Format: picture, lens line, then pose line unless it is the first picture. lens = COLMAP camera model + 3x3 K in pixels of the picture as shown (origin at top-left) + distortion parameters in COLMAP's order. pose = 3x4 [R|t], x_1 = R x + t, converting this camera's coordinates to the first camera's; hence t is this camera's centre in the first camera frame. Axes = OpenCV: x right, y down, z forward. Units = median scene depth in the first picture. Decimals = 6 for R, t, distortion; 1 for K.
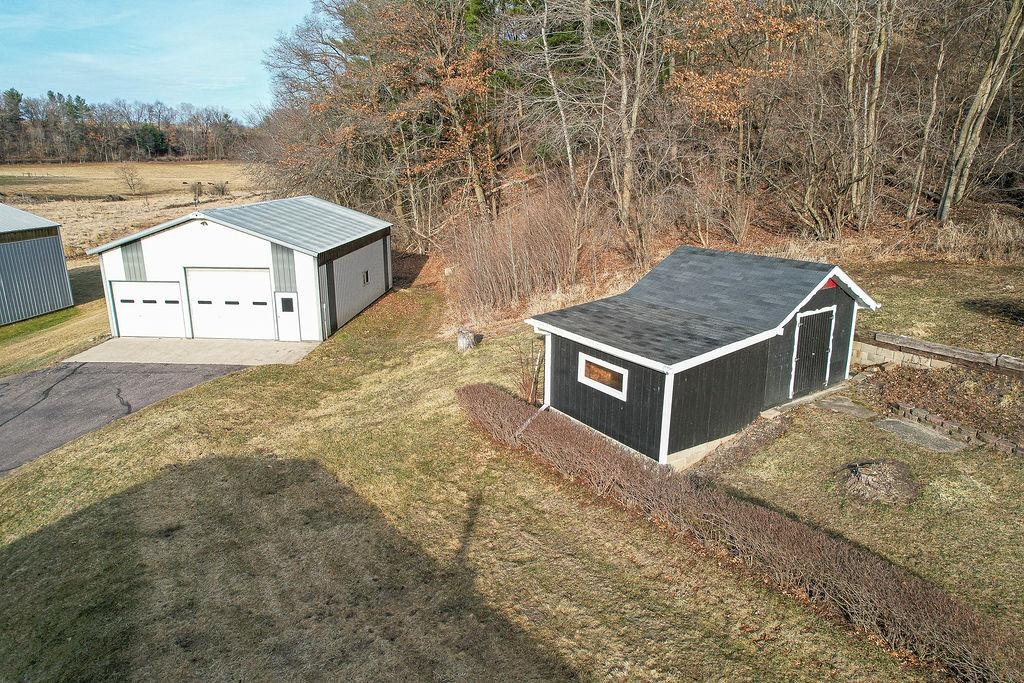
lens RADIAL K [[652.9, 0, 513.6], [0, 652.9, 346.3], [0, 0, 1]] dist [-0.067533, 0.053846]
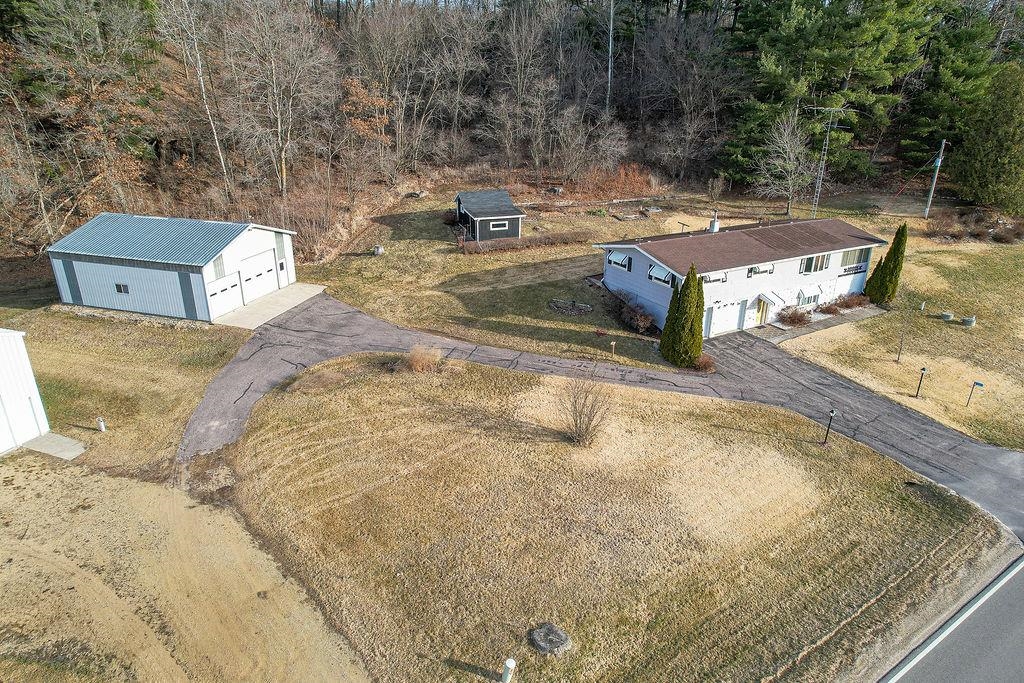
lens RADIAL K [[652.9, 0, 515.9], [0, 652.9, 343.1], [0, 0, 1]] dist [-0.067533, 0.053846]
pose [[0.225732, -0.371076, 0.900748, -1.835076], [0.254953, 0.914890, 0.313009, -0.257279], [-0.940236, 0.158993, 0.301127, -0.093603]]
